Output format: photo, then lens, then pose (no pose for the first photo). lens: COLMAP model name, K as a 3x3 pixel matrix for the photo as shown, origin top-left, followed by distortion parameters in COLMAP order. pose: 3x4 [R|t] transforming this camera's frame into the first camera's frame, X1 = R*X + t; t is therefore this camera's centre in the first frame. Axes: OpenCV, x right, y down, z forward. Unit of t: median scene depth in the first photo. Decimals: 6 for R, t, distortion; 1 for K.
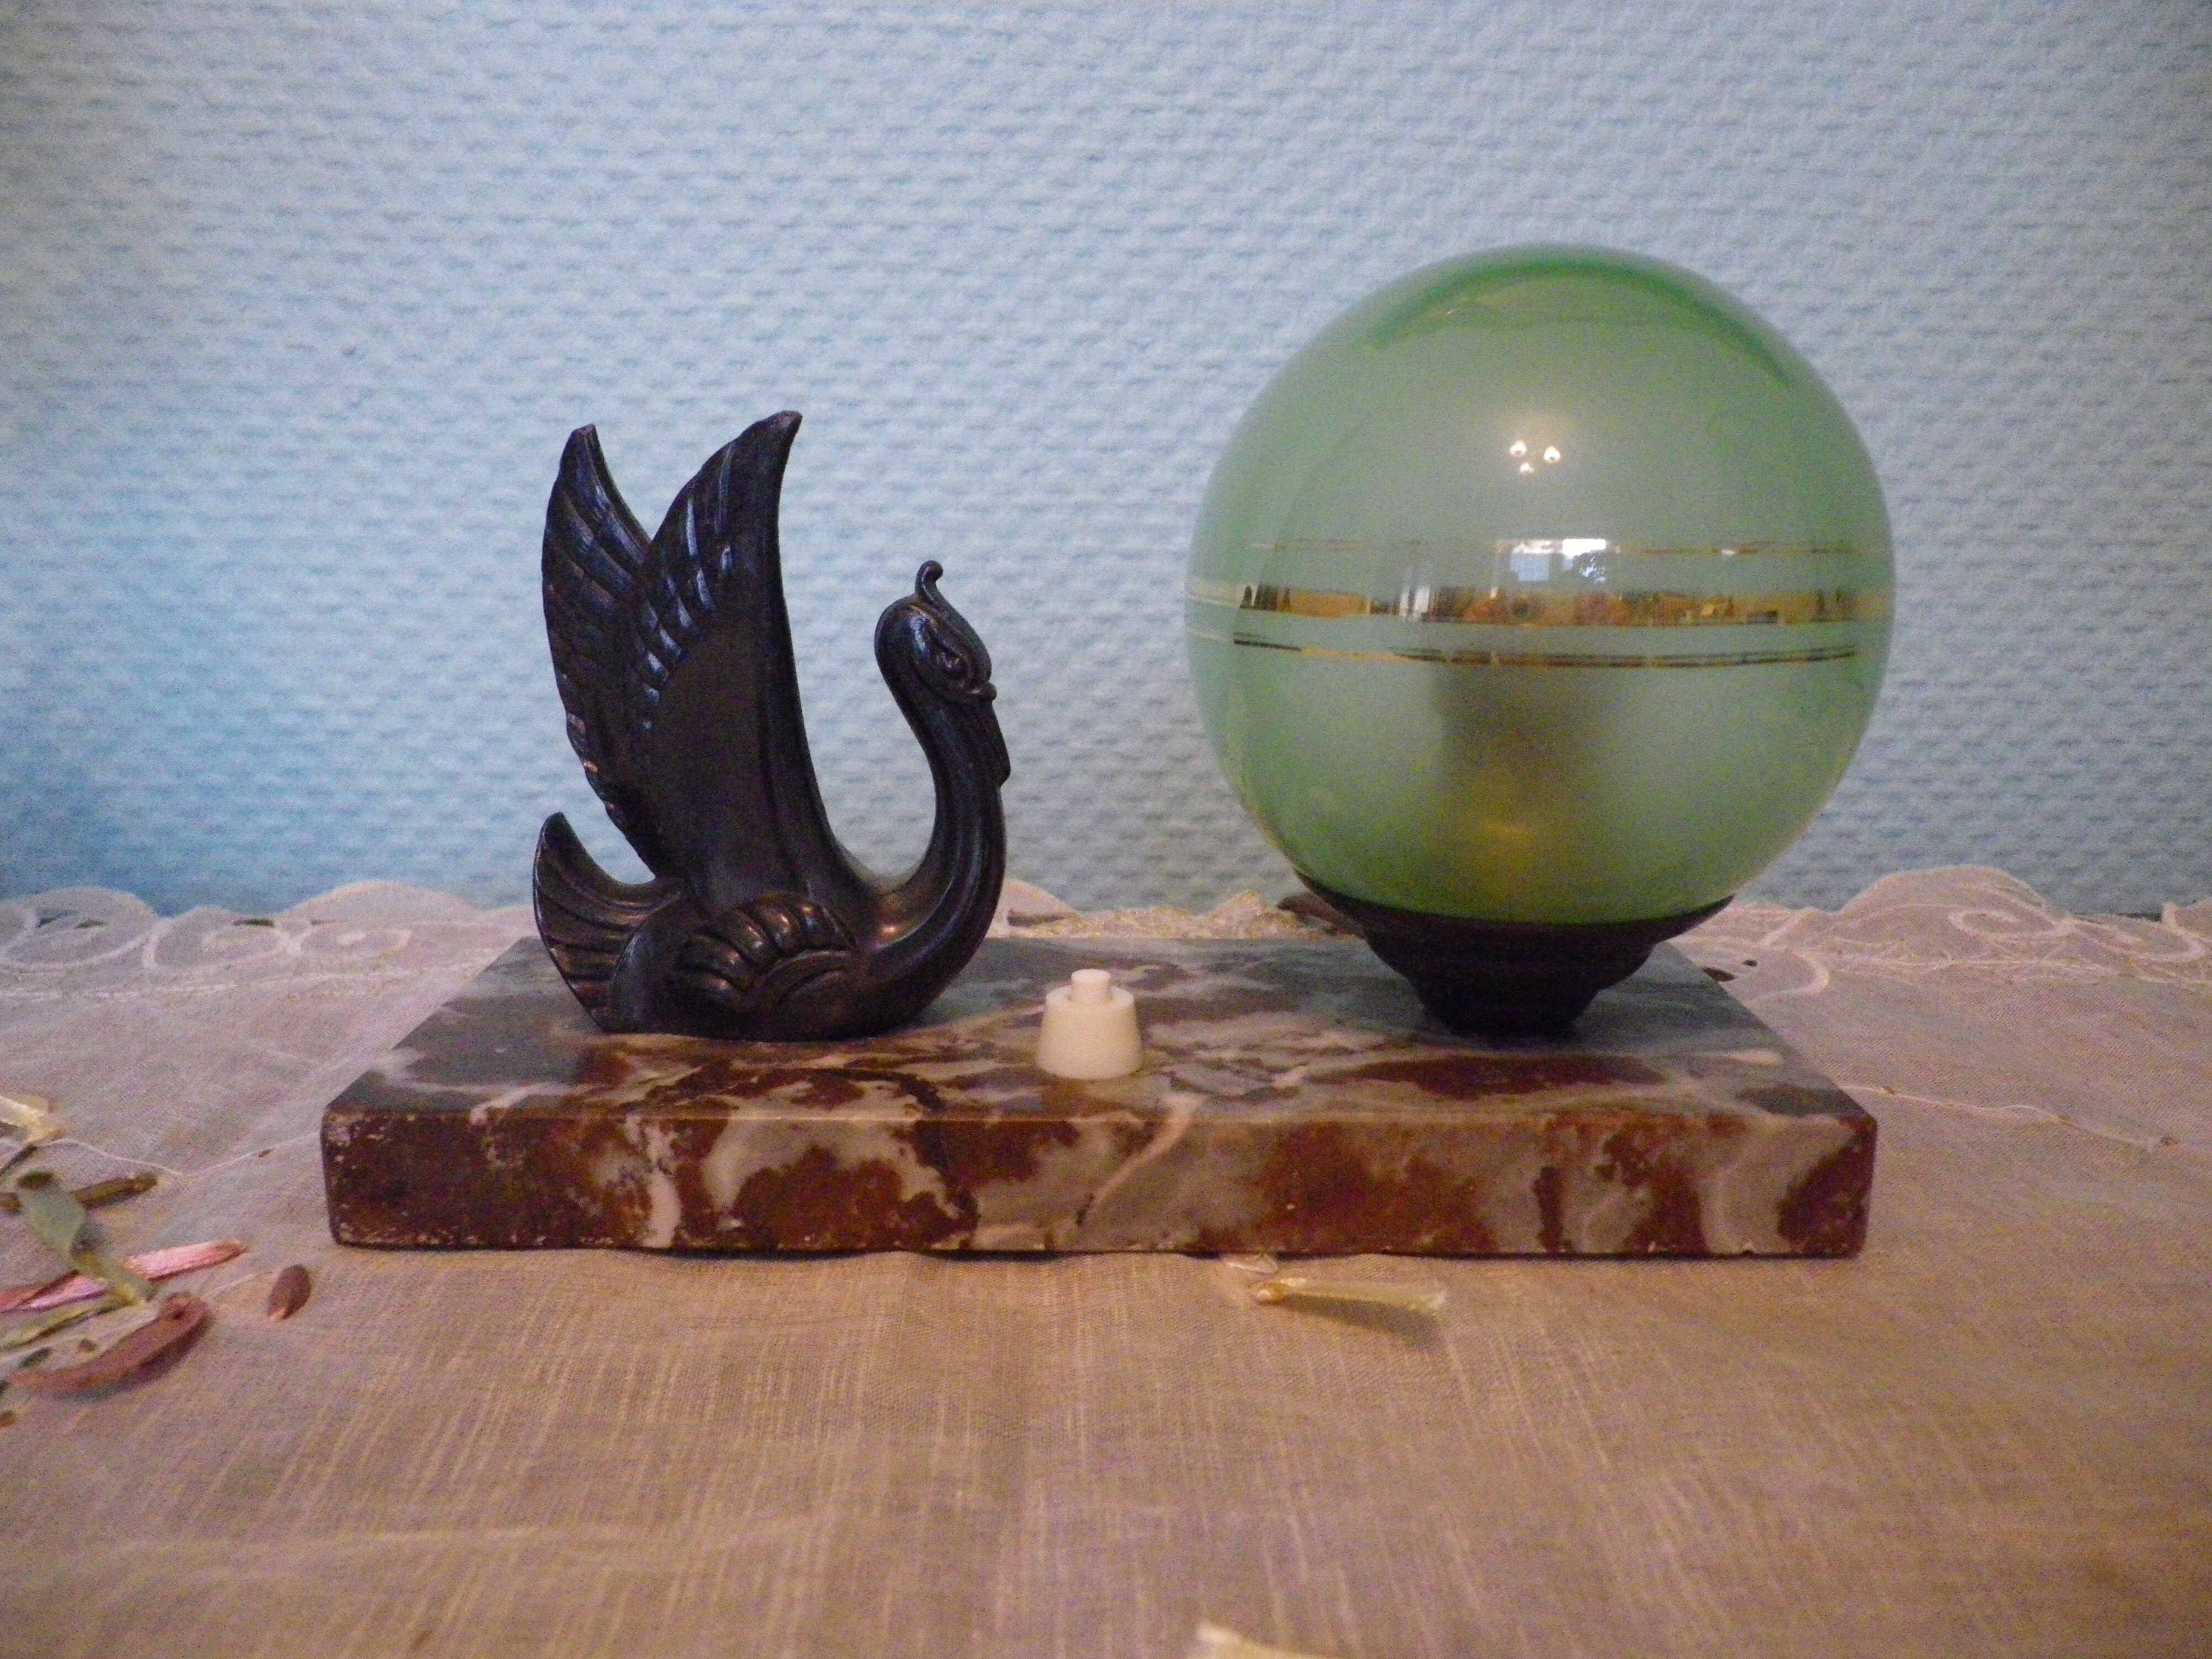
lens RADIAL K [[1661.8, 0, 1109.4], [0, 1661.8, 818.4], [0, 0, 1]] dist [-0.009416, 0.007369]
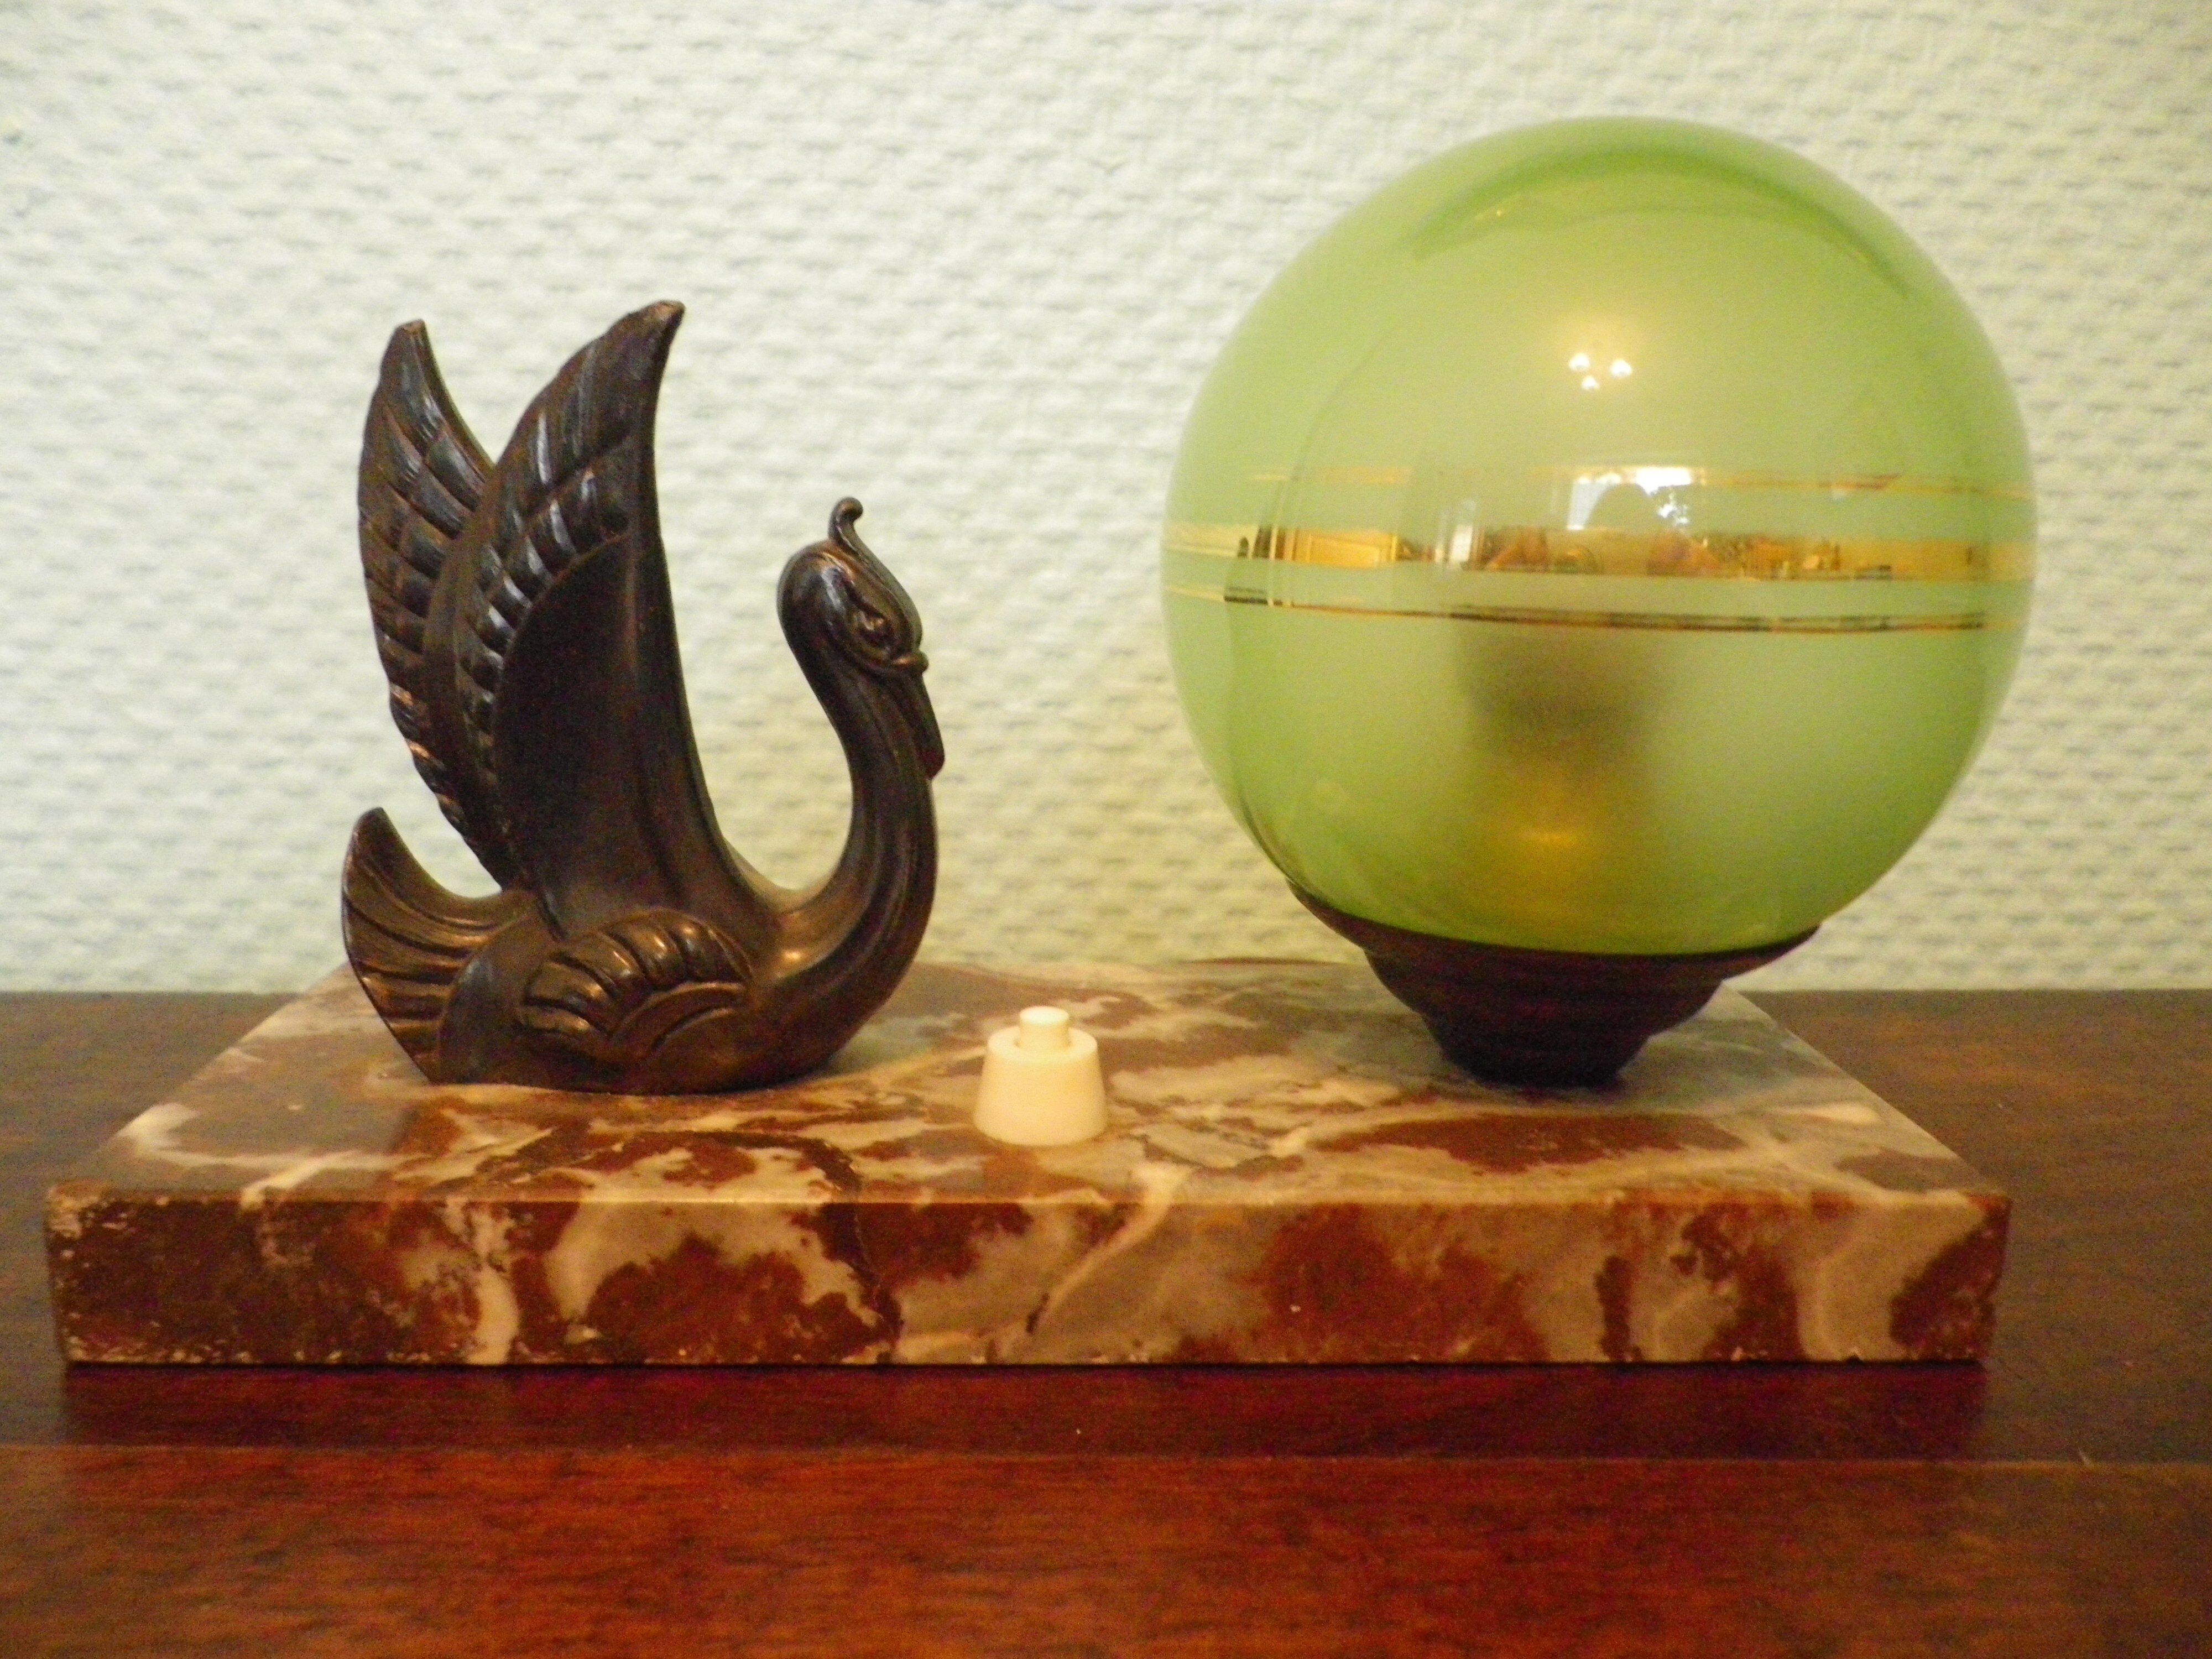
lens RADIAL K [[1661.8, 0, 1104.7], [0, 1661.8, 821.5], [0, 0, 1]] dist [-0.009416, 0.007369]
pose [[0.998821, 0.008002, 0.047884, -0.022183], [-0.007808, 0.999961, -0.004242, 0.004264], [-0.047916, 0.003863, 0.998844, 0.205227]]
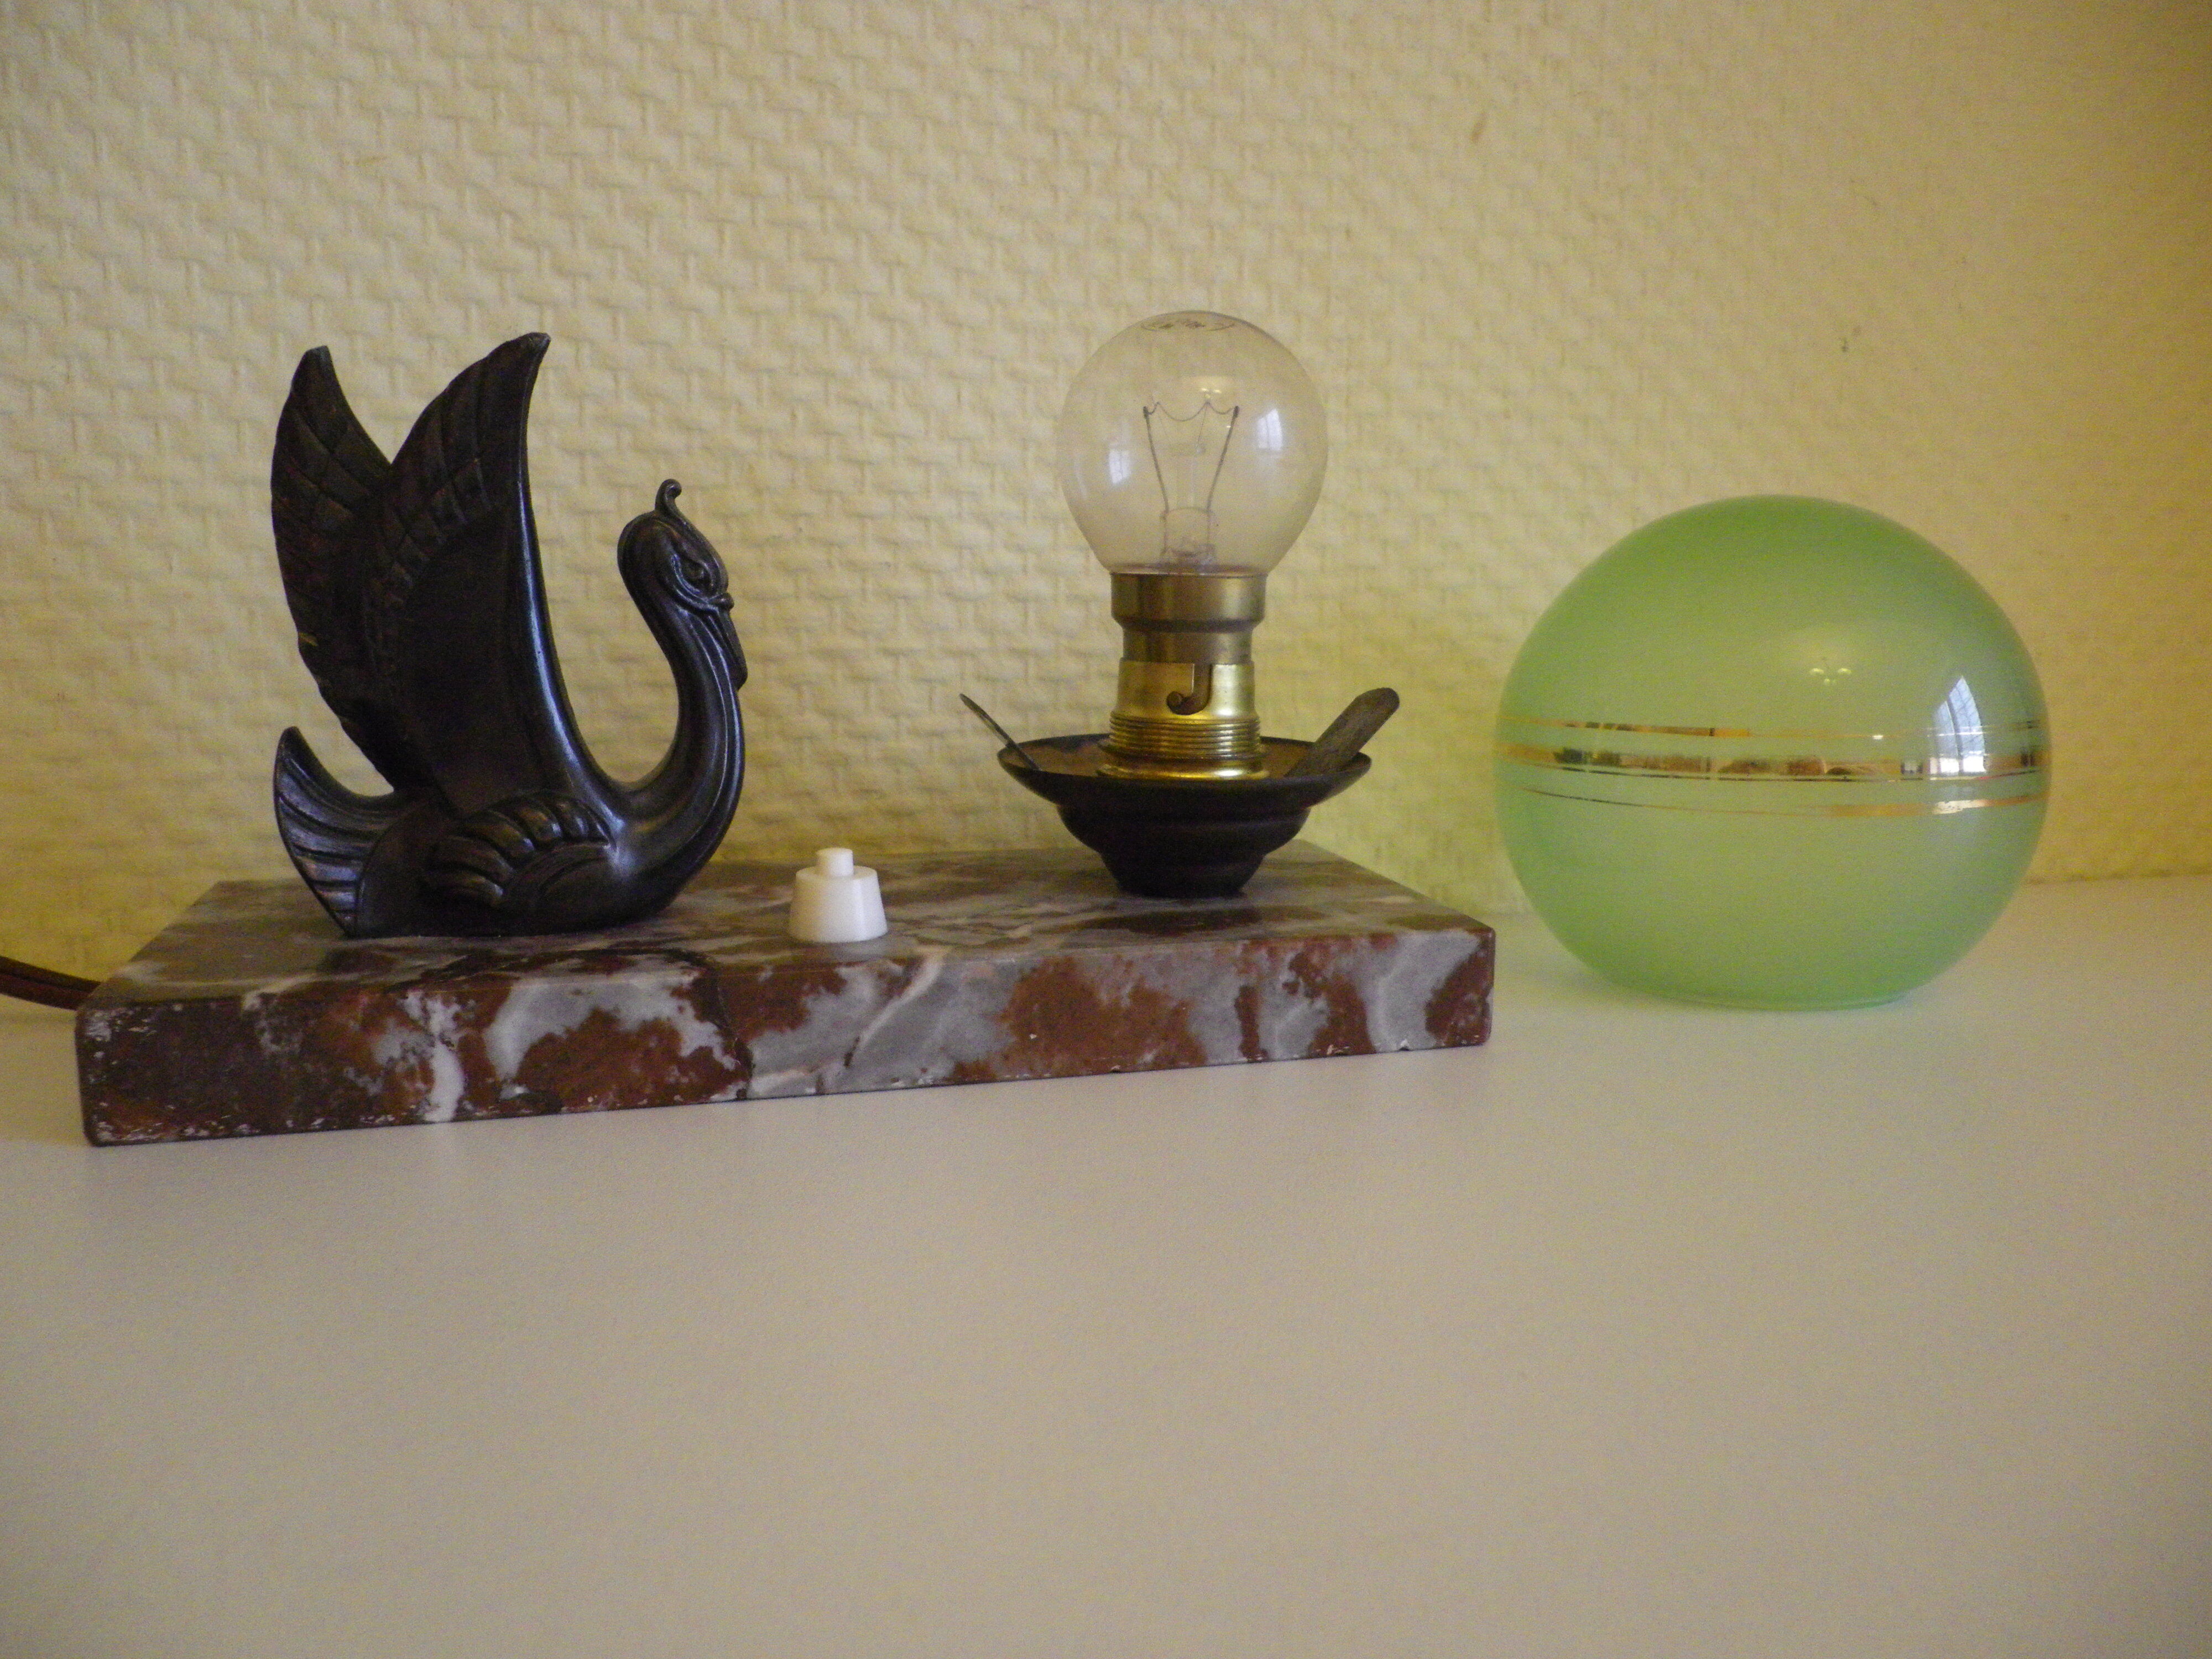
lens RADIAL K [[1661.8, 0, 1102.9], [0, 1661.8, 819.7], [0, 0, 1]] dist [-0.009416, 0.007369]
pose [[0.965084, -0.039892, 0.258887, -0.132101], [0.051084, 0.998022, -0.036647, 0.128791], [-0.256913, 0.048592, 0.965212, -0.116557]]
